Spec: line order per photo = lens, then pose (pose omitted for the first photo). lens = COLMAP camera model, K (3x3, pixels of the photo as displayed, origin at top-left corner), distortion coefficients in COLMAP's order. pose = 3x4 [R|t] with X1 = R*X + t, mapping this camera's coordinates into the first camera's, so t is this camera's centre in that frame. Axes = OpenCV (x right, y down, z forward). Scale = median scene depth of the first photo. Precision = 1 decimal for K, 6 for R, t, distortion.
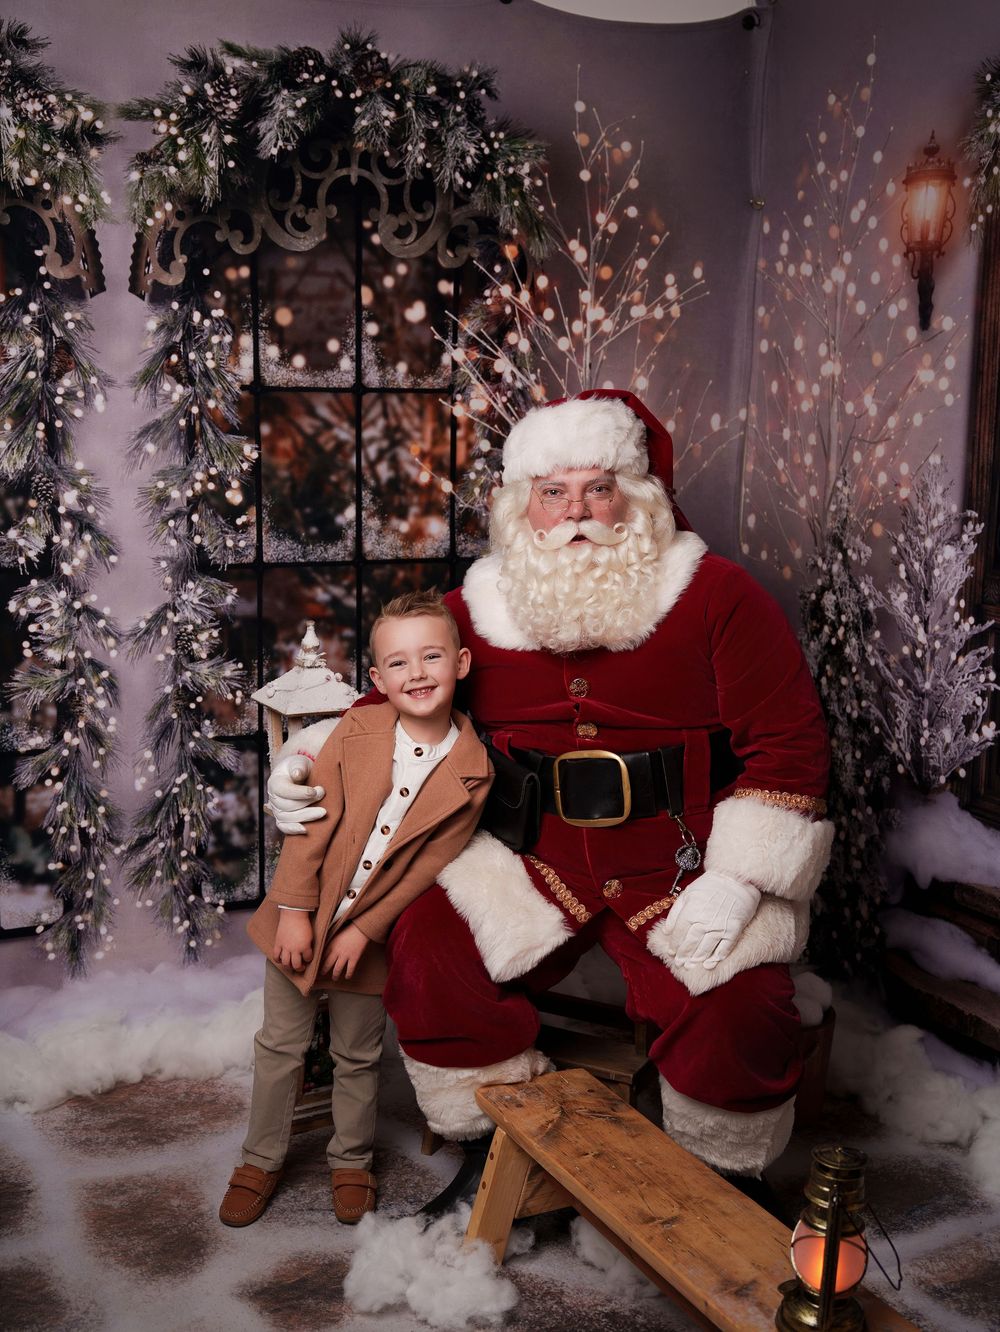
lens RADIAL K [[1550.2, 0, 495.1], [0, 1550.2, 658.0], [0, 0, 1]] dist [-0.024229, 0.000000]
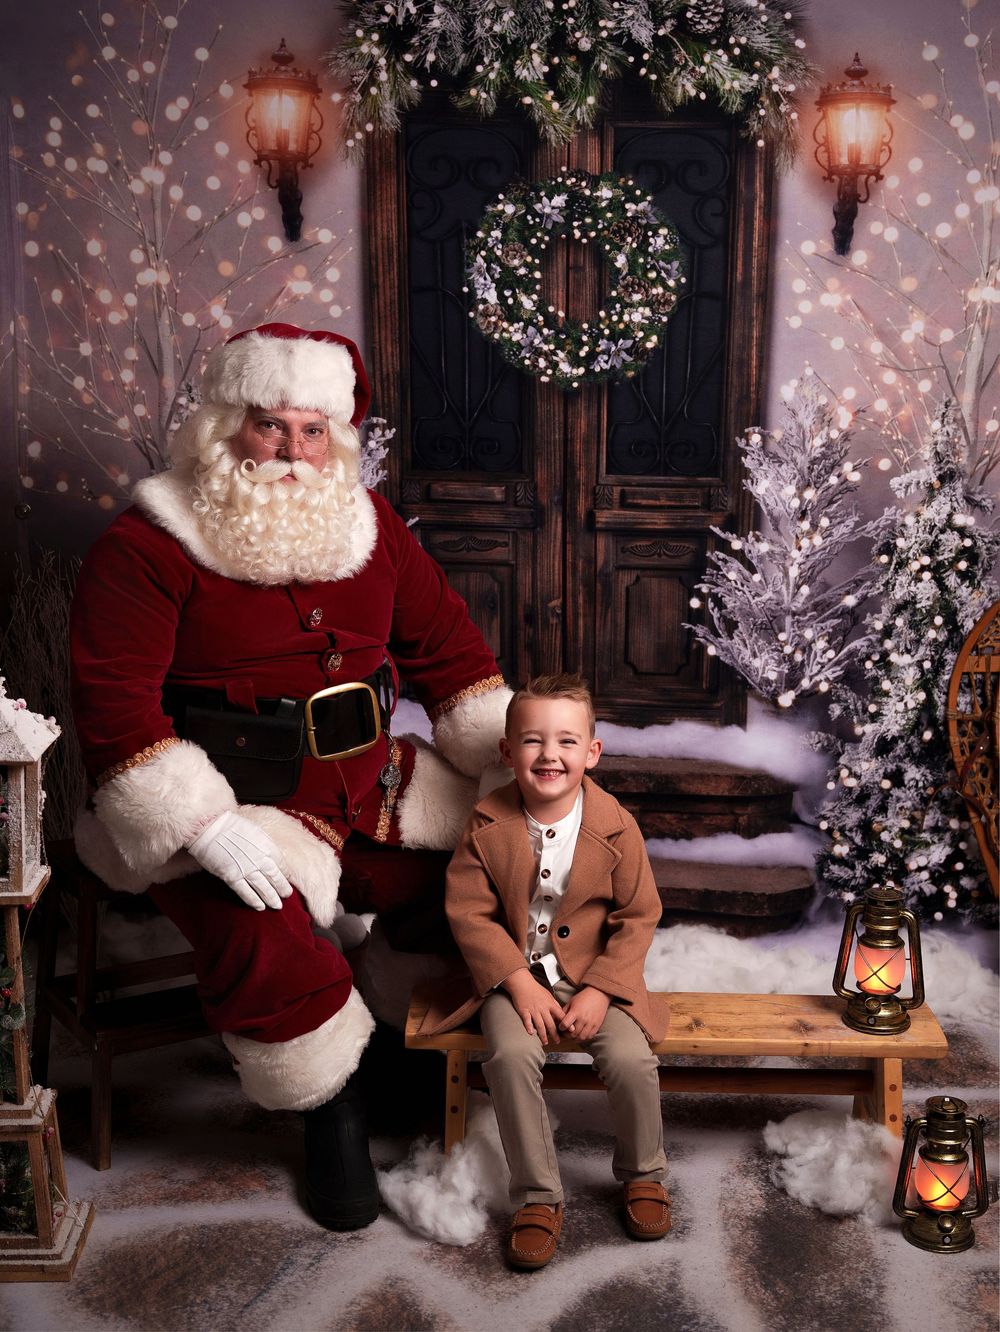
lens RADIAL K [[1666.5, 0, 506.4], [0, 1666.5, 647.2], [0, 0, 1]] dist [-0.024210, 0.000000]
pose [[0.465584, -0.200187, 0.862065, -0.623950], [0.140975, 0.978419, 0.151069, -0.095783], [-0.873703, 0.051195, 0.483758, 0.362866]]
